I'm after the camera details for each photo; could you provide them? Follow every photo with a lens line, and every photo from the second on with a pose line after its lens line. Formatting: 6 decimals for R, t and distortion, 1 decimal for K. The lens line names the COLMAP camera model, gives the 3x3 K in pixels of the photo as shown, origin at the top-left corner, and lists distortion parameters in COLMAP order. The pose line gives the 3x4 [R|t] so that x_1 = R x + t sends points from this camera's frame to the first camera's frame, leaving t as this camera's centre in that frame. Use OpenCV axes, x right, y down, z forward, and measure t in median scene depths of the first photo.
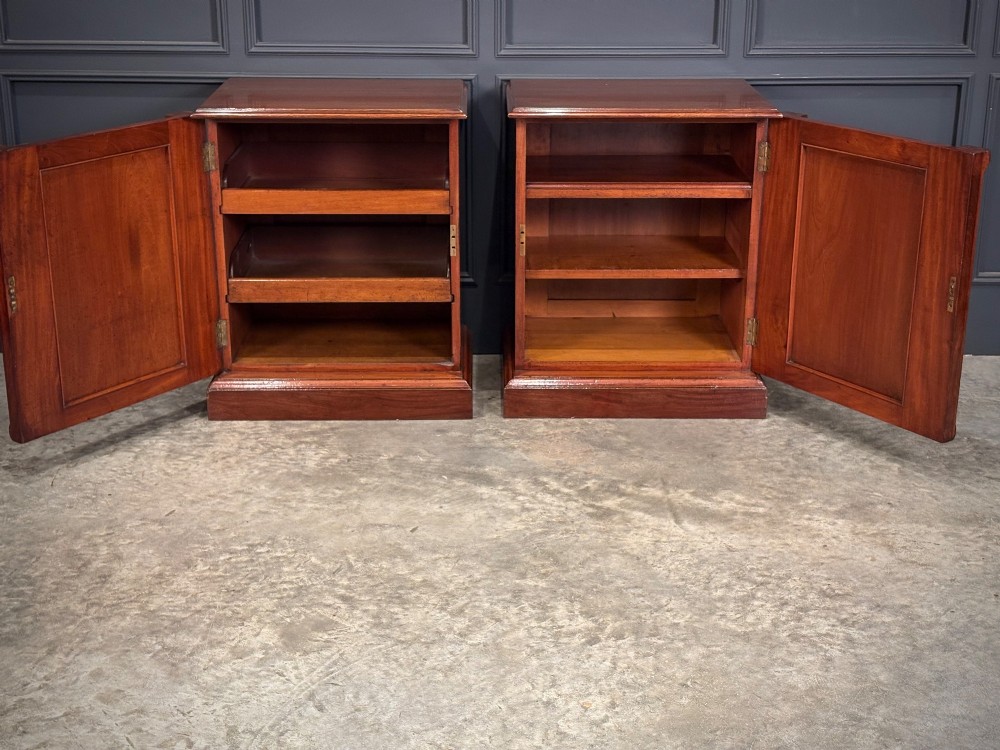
lens RADIAL K [[1507.8, 0, 500.0], [0, 1507.8, 375.0], [0, 0, 1]] dist [0.218425, -0.864116]
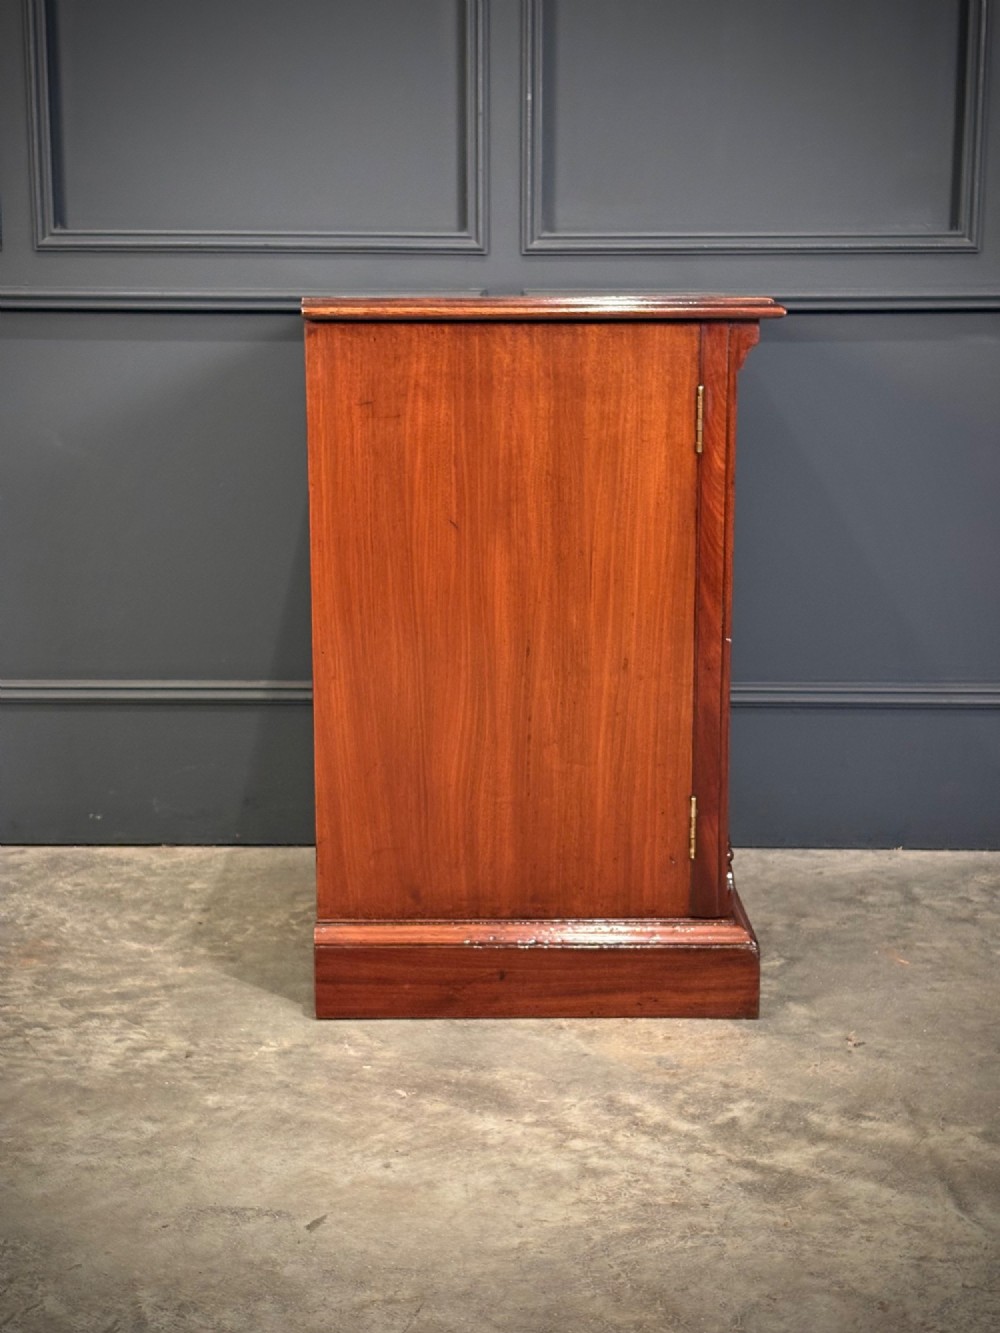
lens RADIAL K [[2009.9, 0, 496.8], [0, 2009.9, 663.2], [0, 0, 1]] dist [0.218425, -0.864116]
pose [[0.999825, 0.000910, -0.018659, 0.001677], [-0.003687, 0.988781, -0.149330, 0.033594], [0.018313, 0.149372, 0.988611, 0.421148]]
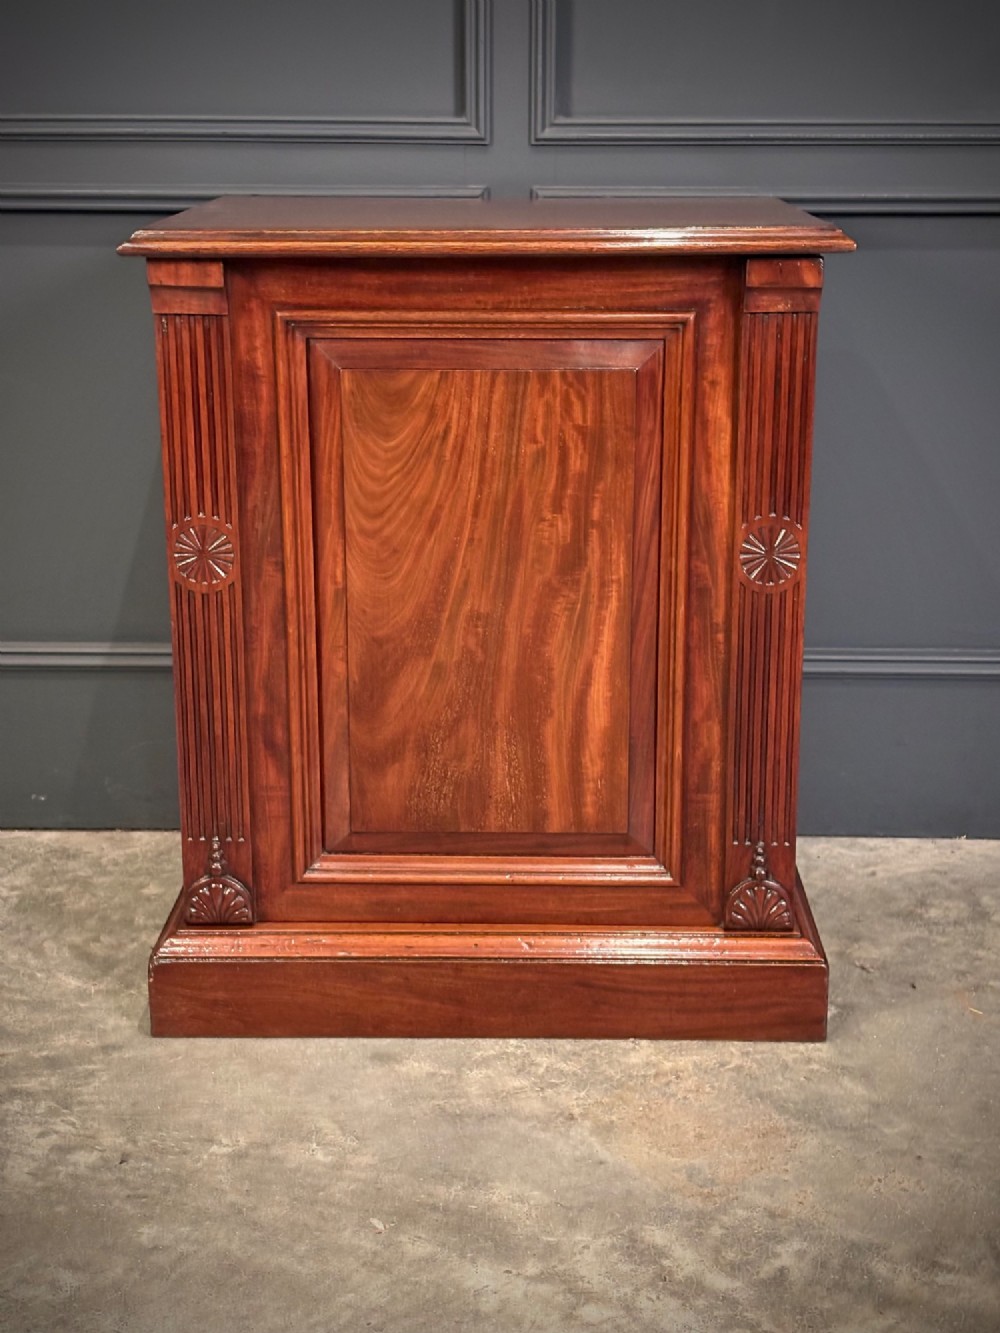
lens RADIAL K [[2009.9, 0, 496.8], [0, 2009.9, 663.2], [0, 0, 1]] dist [0.218425, -0.864116]
pose [[0.999669, 0.005997, -0.025026, 0.003051], [-0.007332, 0.998536, -0.053599, -0.041090], [0.024668, 0.053765, 0.998249, 0.532198]]
